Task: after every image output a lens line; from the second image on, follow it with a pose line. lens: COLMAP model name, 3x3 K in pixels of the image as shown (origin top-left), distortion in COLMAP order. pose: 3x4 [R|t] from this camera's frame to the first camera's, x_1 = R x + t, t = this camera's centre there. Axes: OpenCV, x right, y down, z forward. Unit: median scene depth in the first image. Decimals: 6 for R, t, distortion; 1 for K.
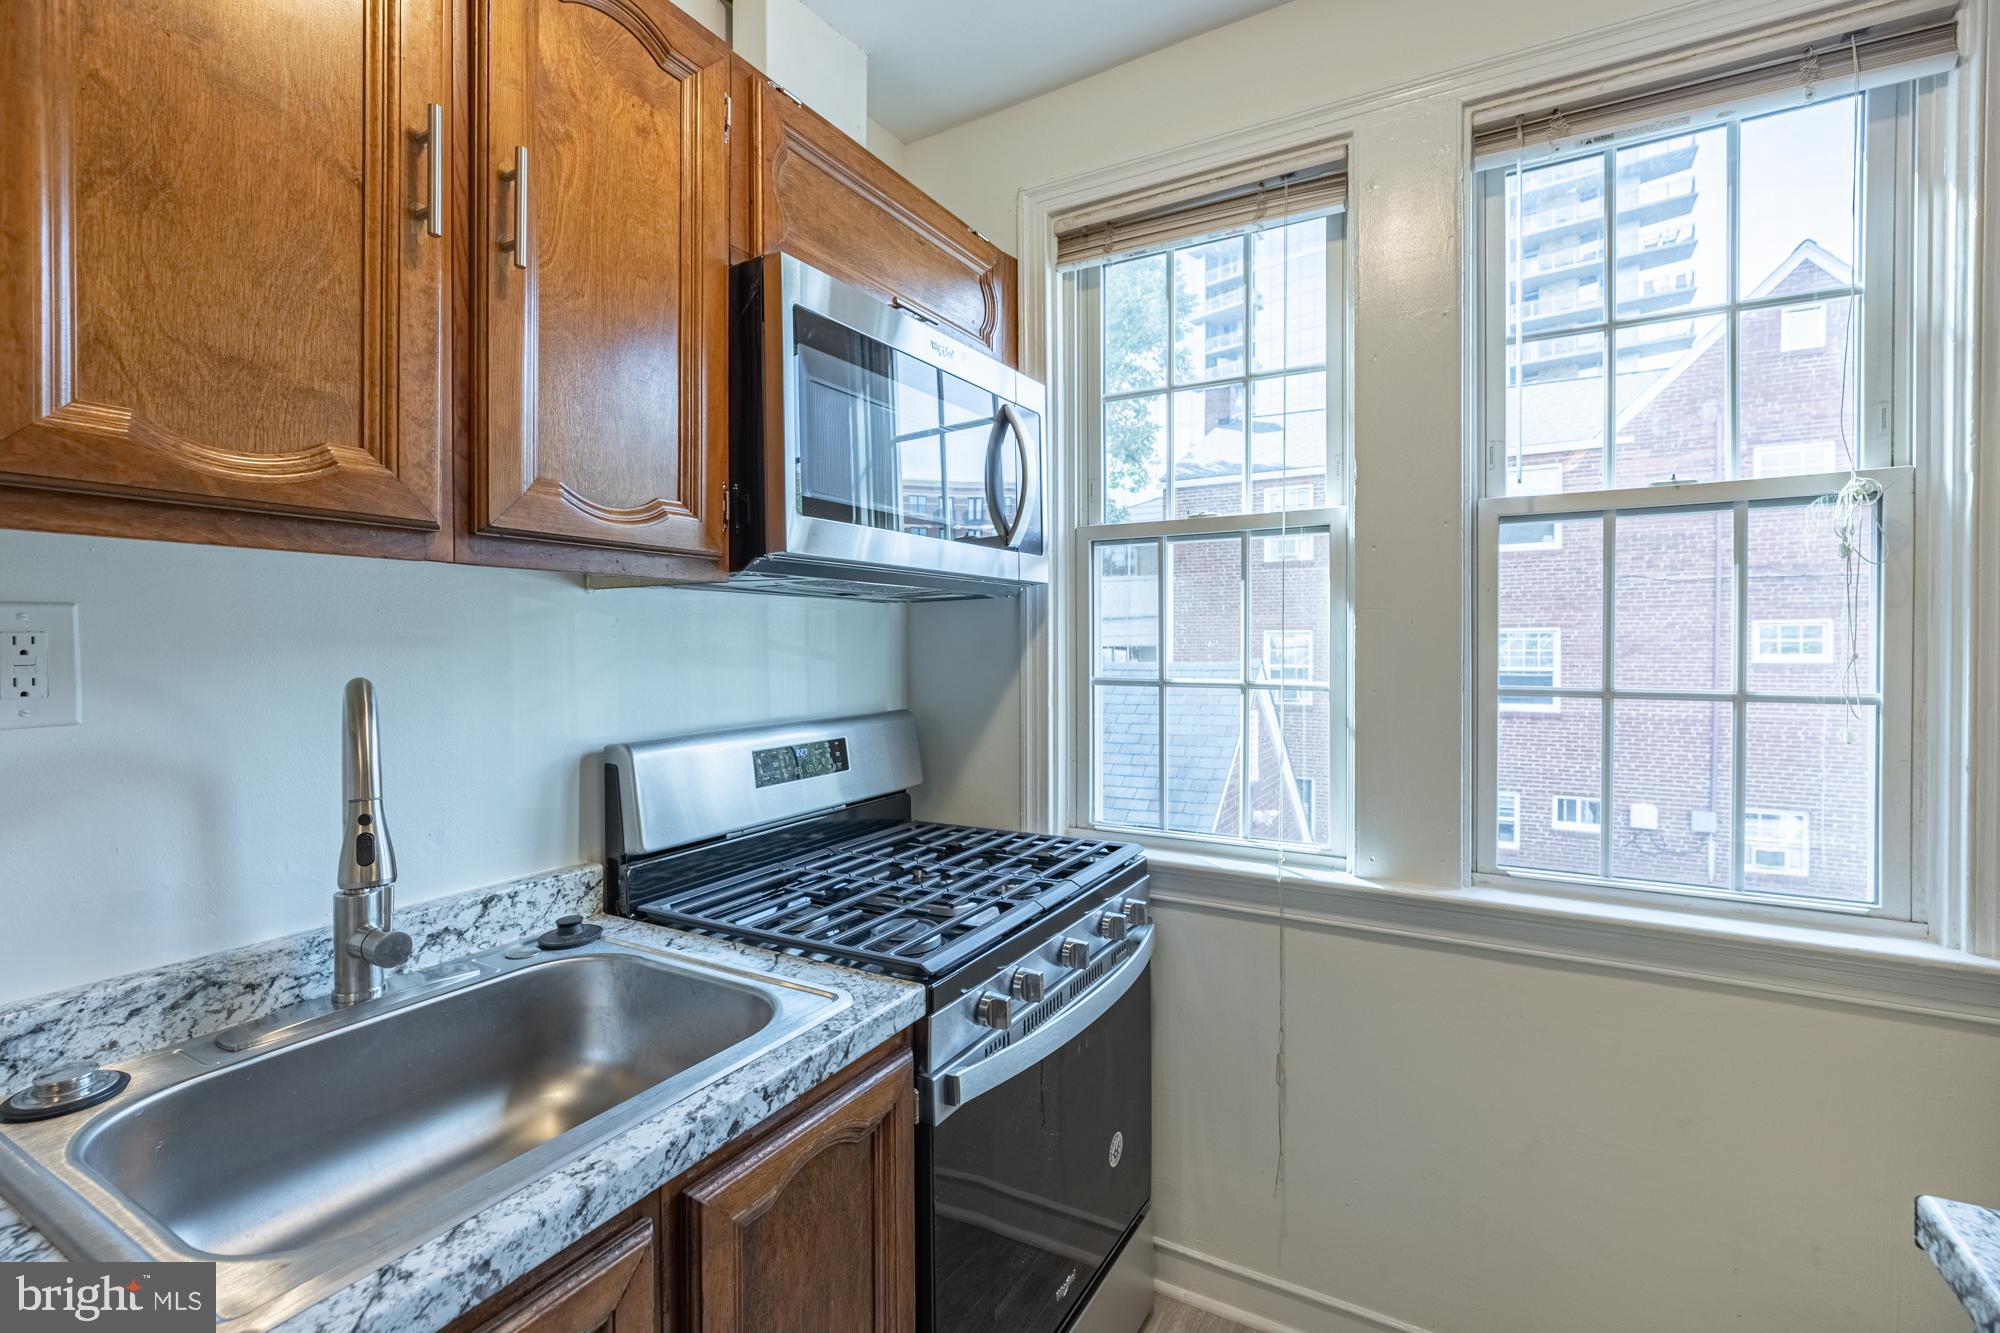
lens RADIAL K [[903.1, 0, 1004.3], [0, 903.1, 655.9], [0, 0, 1]] dist [-0.008929, 0.004845]
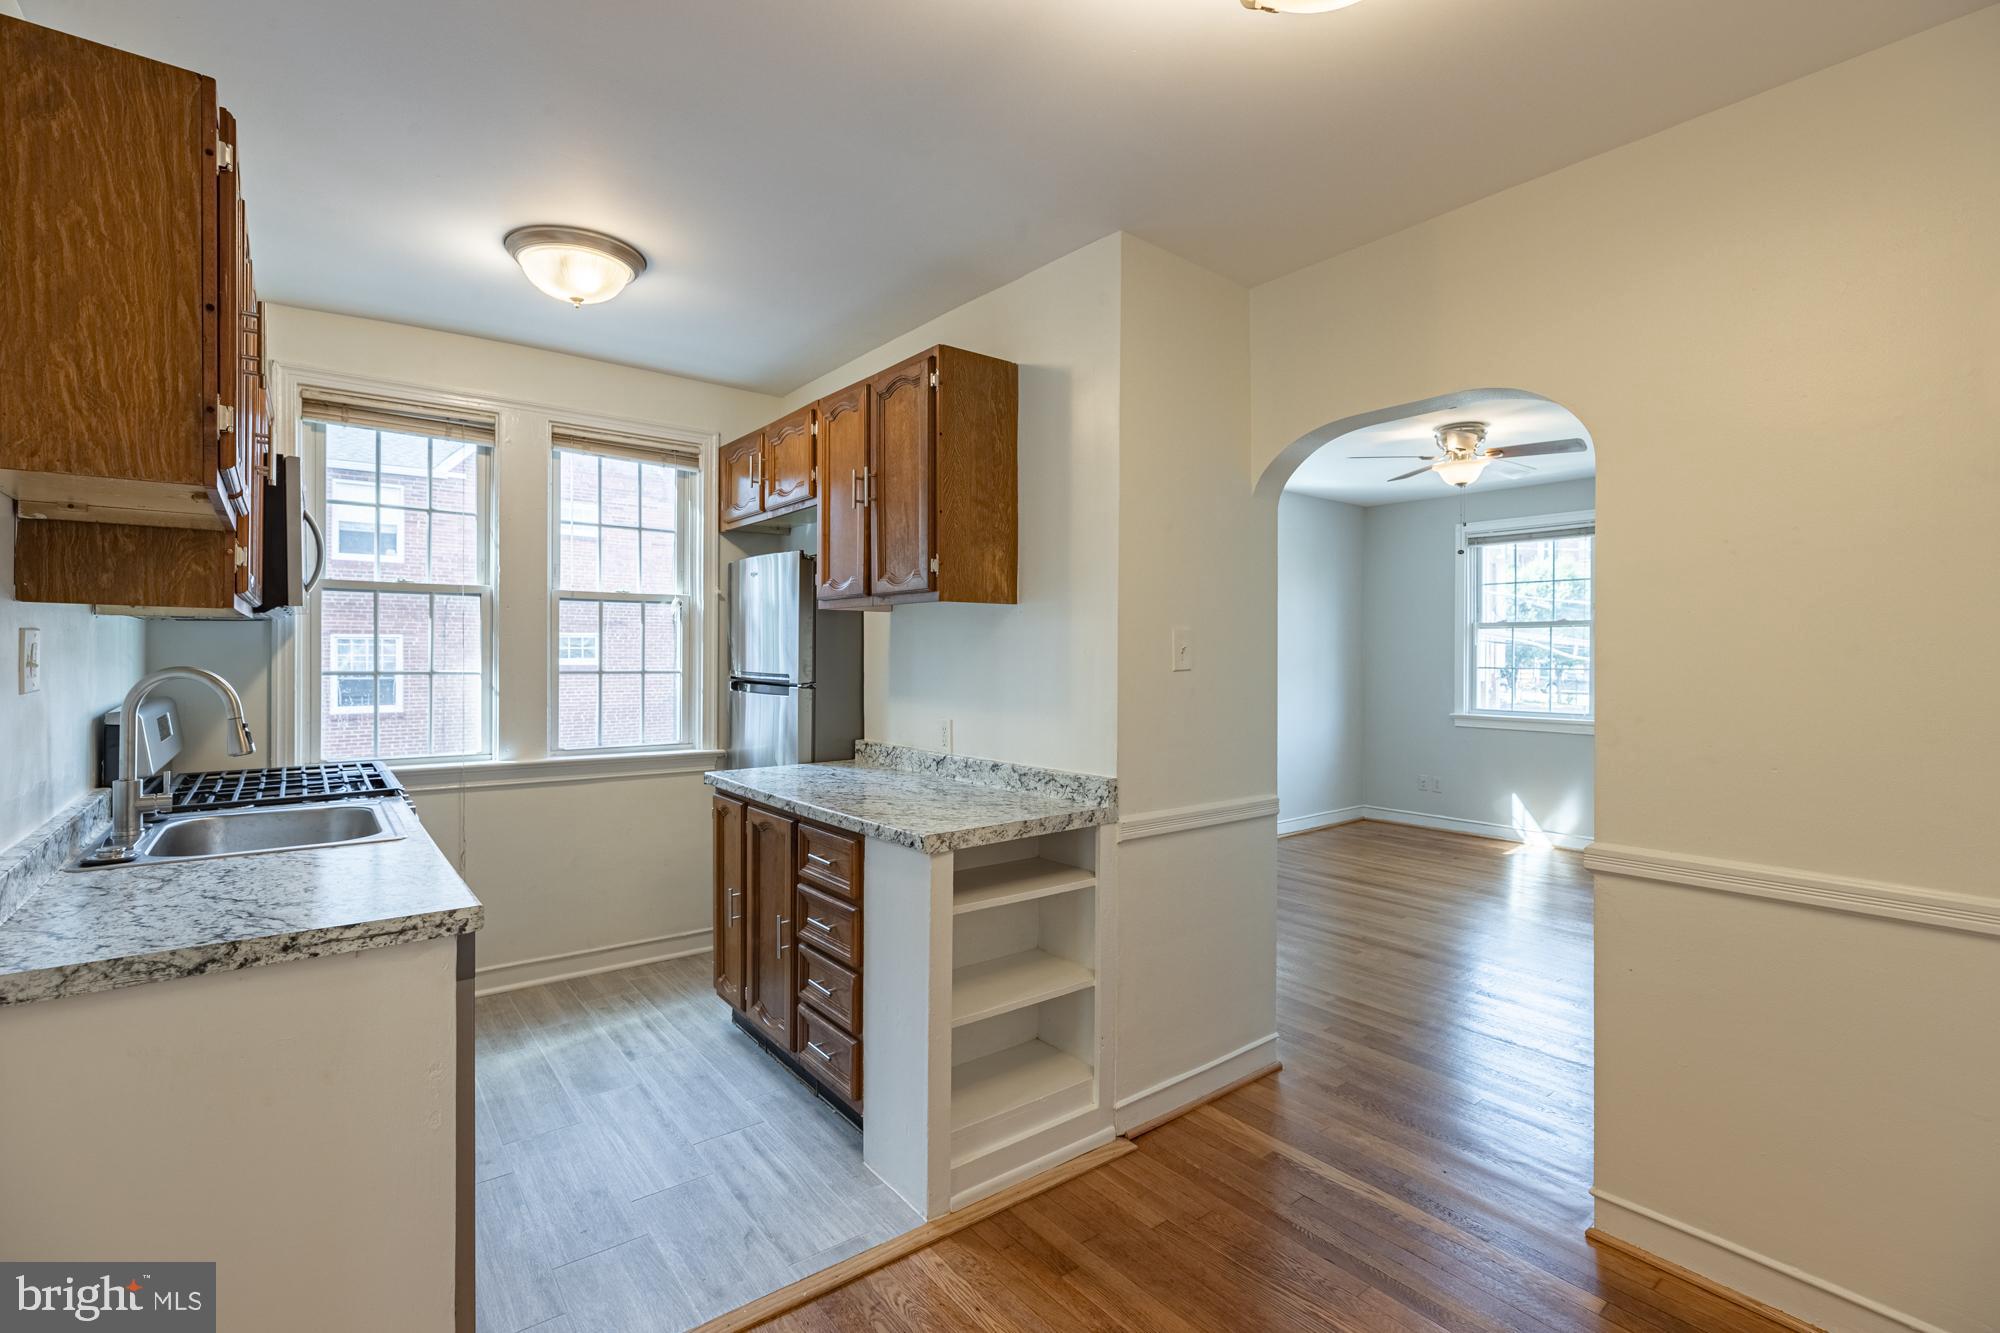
lens RADIAL K [[903.1, 0, 1002.8], [0, 903.1, 655.3], [0, 0, 1]] dist [-0.008929, 0.004845]
pose [[0.381133, 0.000901, 0.924520, -1.214872], [0.004847, 0.999984, -0.002972, 0.008129], [-0.924507, 0.005614, 0.381123, -0.987452]]
